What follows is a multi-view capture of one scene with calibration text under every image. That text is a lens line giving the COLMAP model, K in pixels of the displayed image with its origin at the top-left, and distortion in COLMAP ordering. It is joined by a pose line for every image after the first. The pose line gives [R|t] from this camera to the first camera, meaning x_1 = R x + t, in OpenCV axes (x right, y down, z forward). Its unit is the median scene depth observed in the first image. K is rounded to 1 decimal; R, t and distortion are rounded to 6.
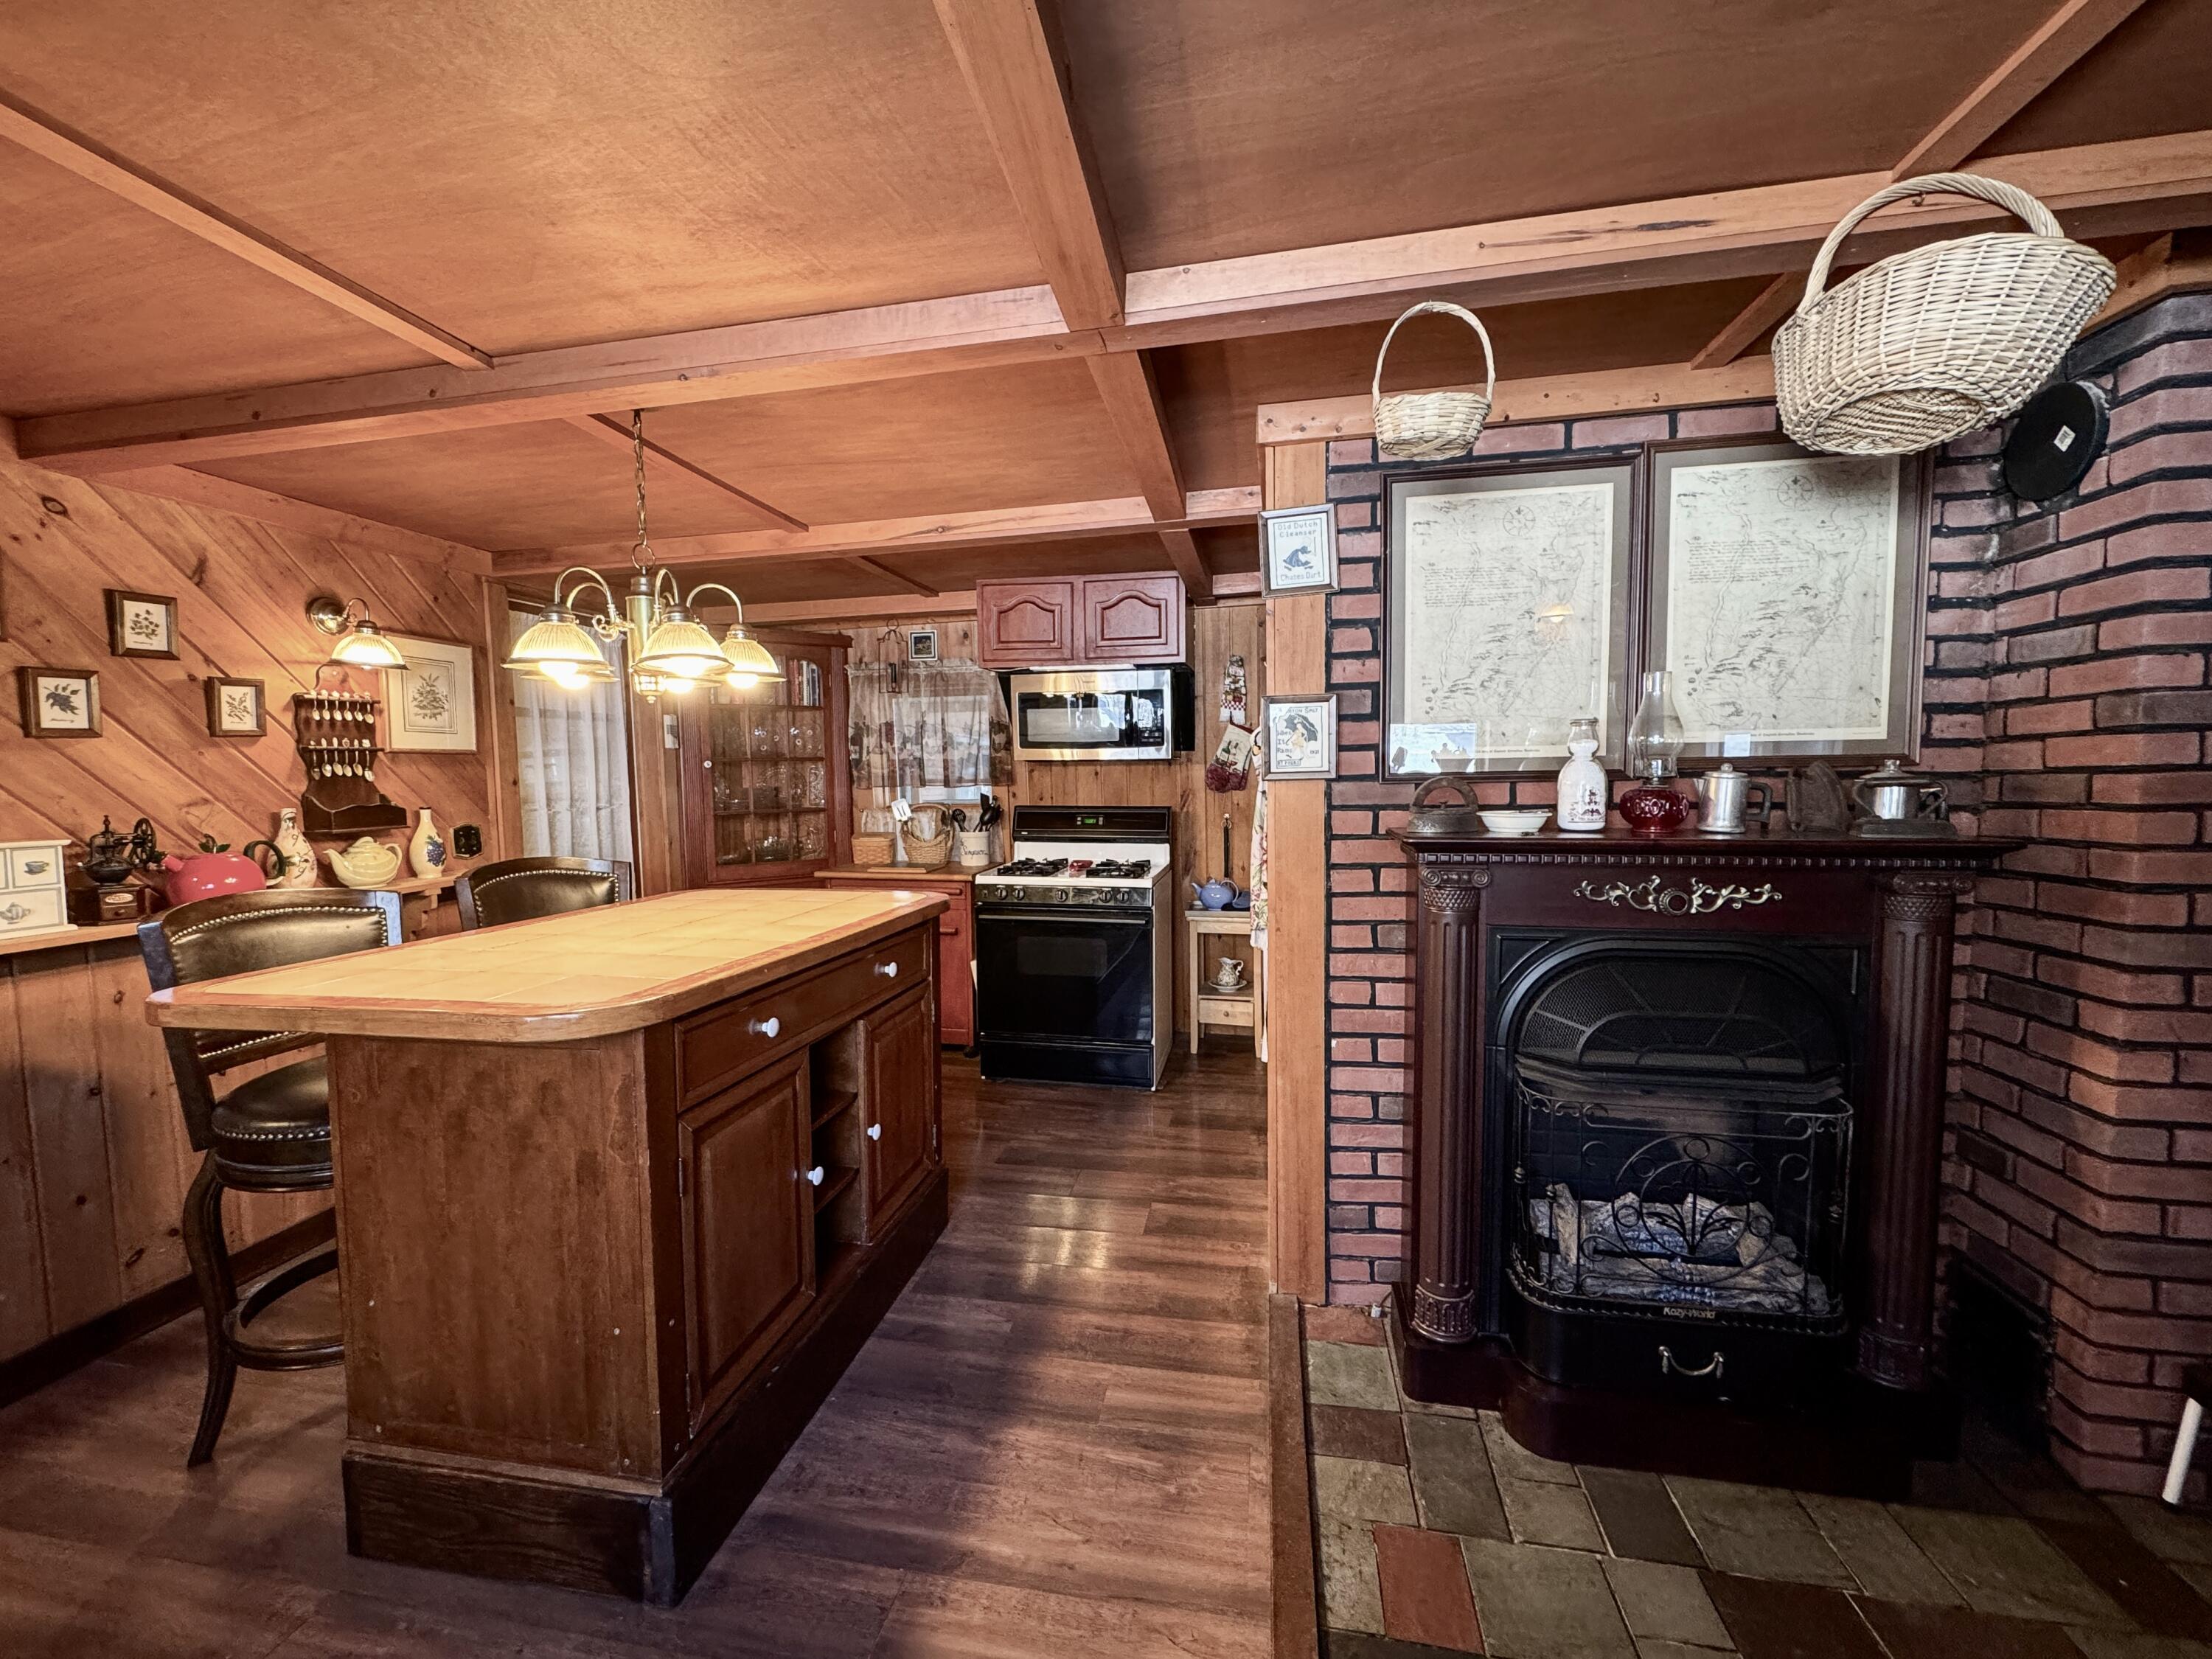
lens RADIAL K [[902.7, 0, 1107.3], [0, 902.7, 822.5], [0, 0, 1]] dist [-0.001507, 0.000066]
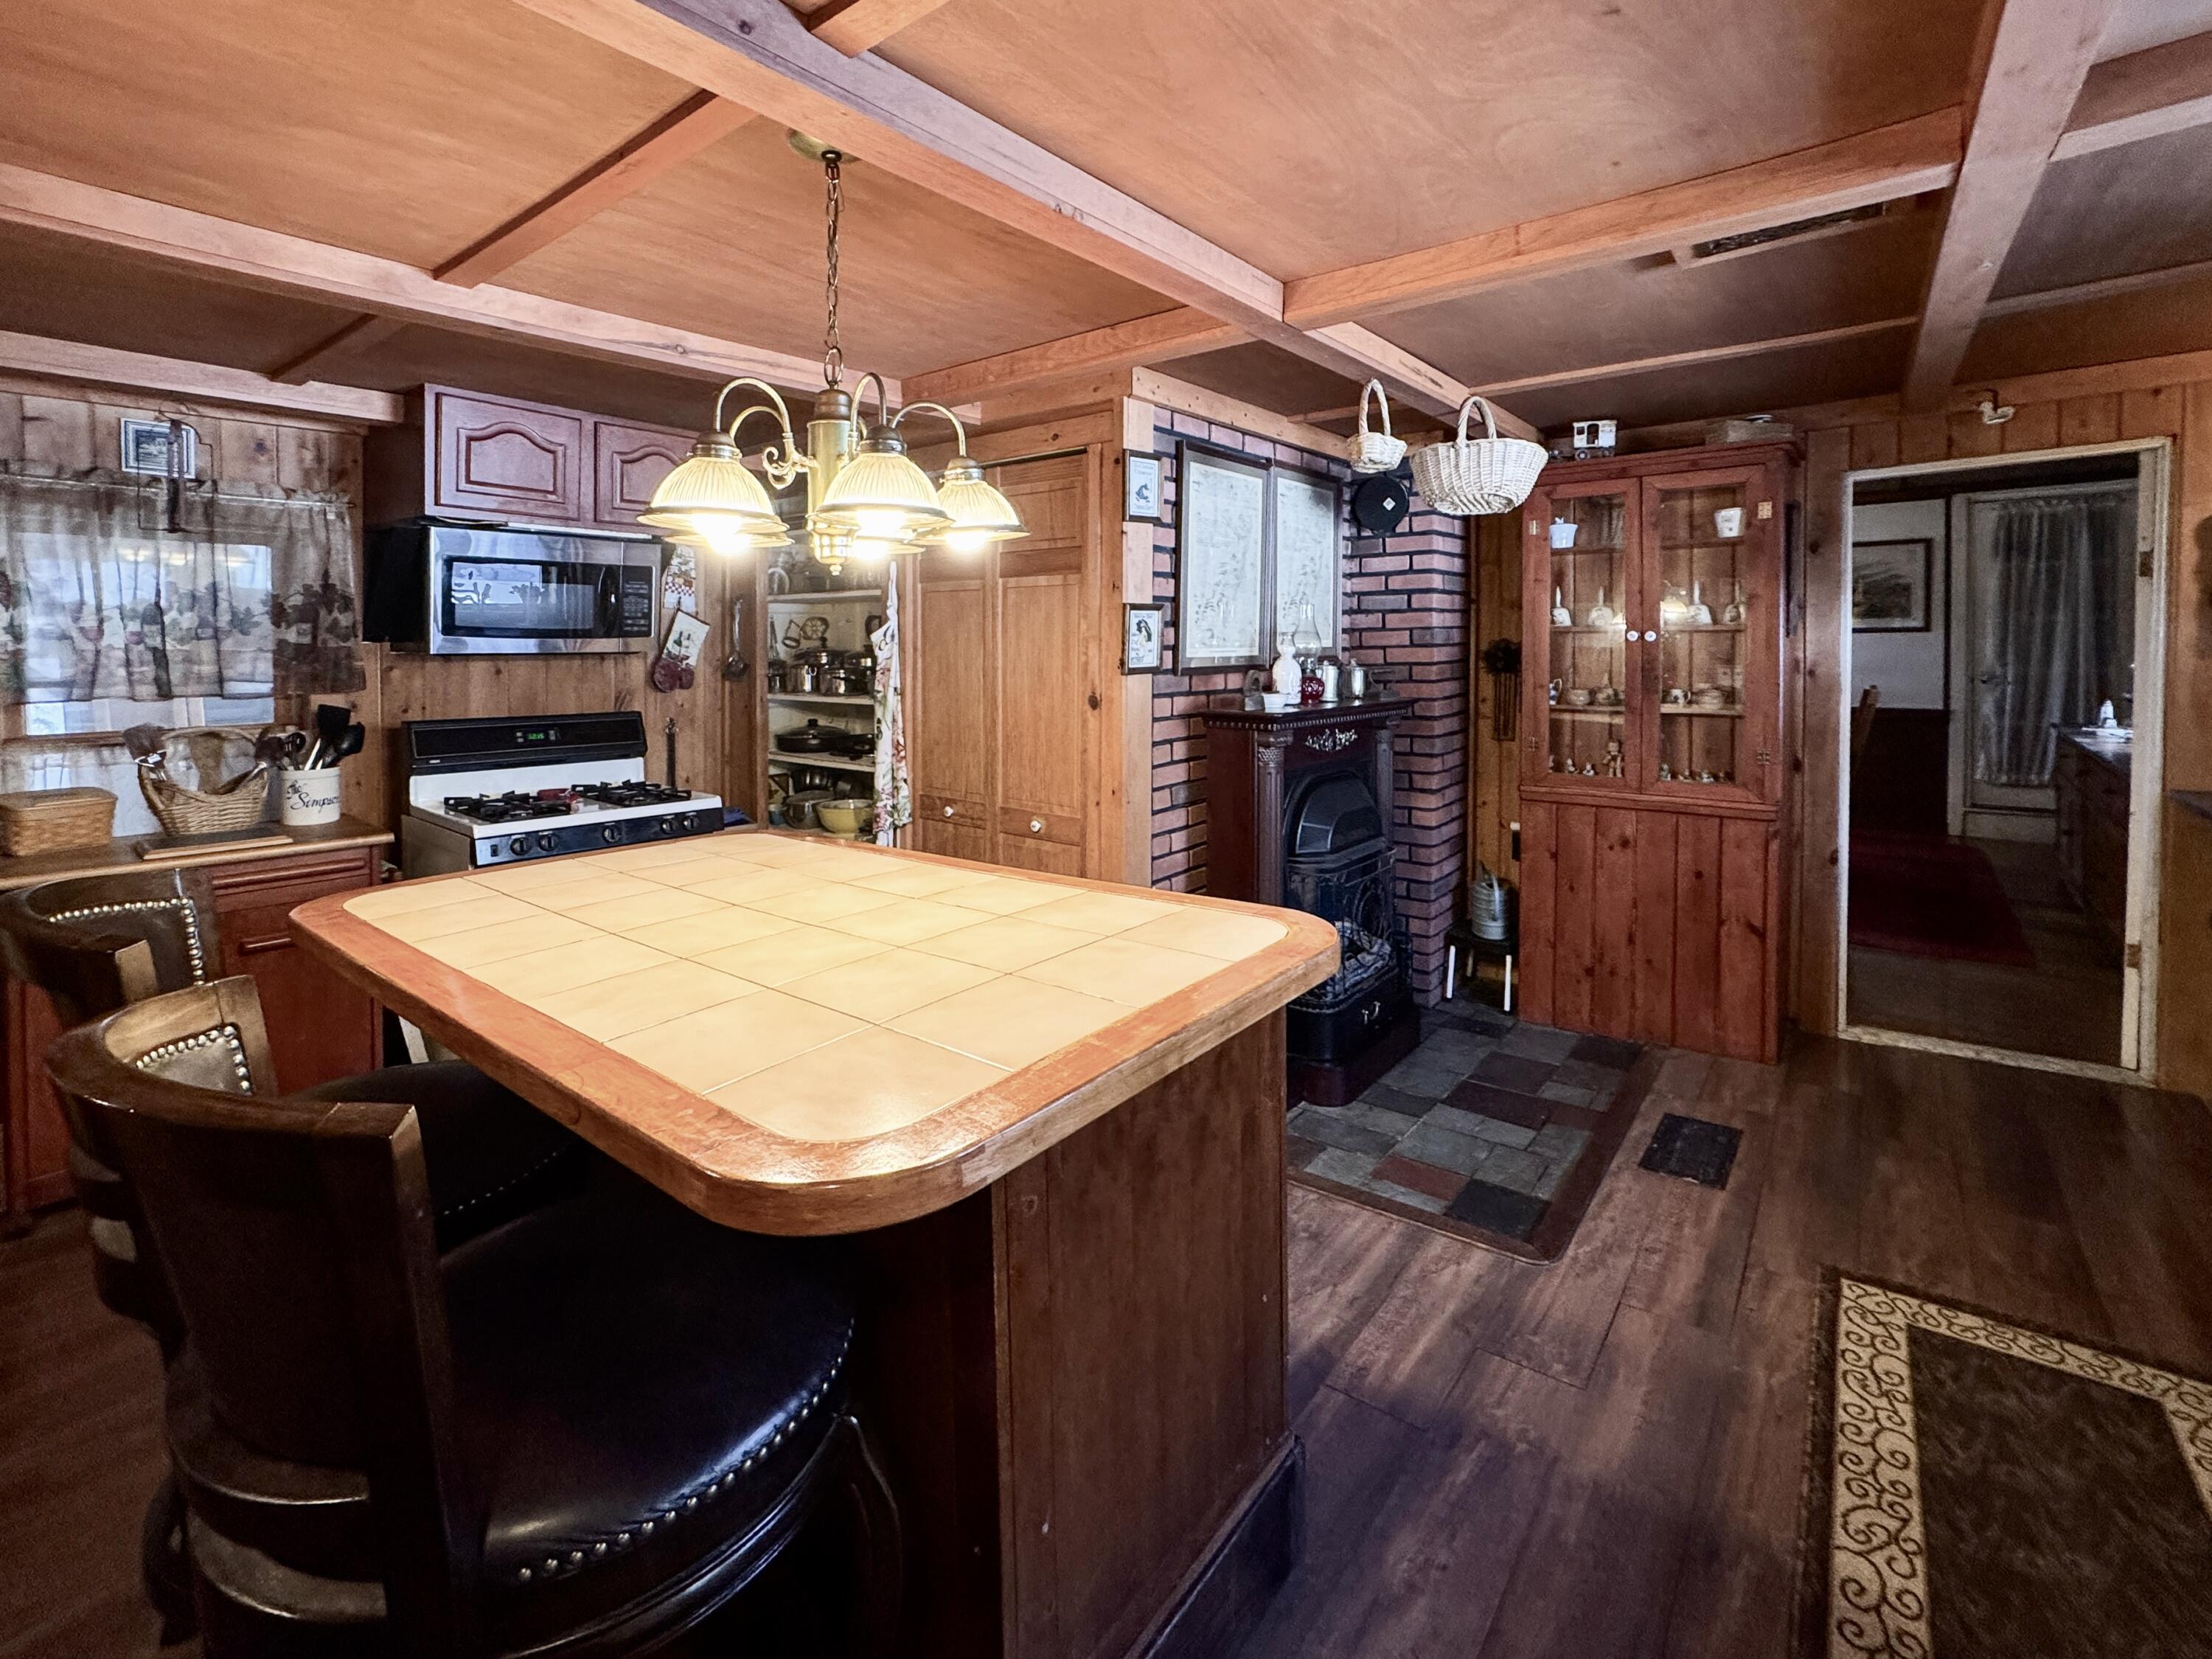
lens RADIAL K [[970.3, 0, 1109.2], [0, 970.3, 660.5], [0, 0, 1]] dist [-0.031437, -0.000035]
pose [[0.473584, -0.000796, 0.880748, -1.087131], [0.053463, 0.998182, -0.027845, -0.036294], [-0.879125, 0.060274, 0.472765, 0.489571]]
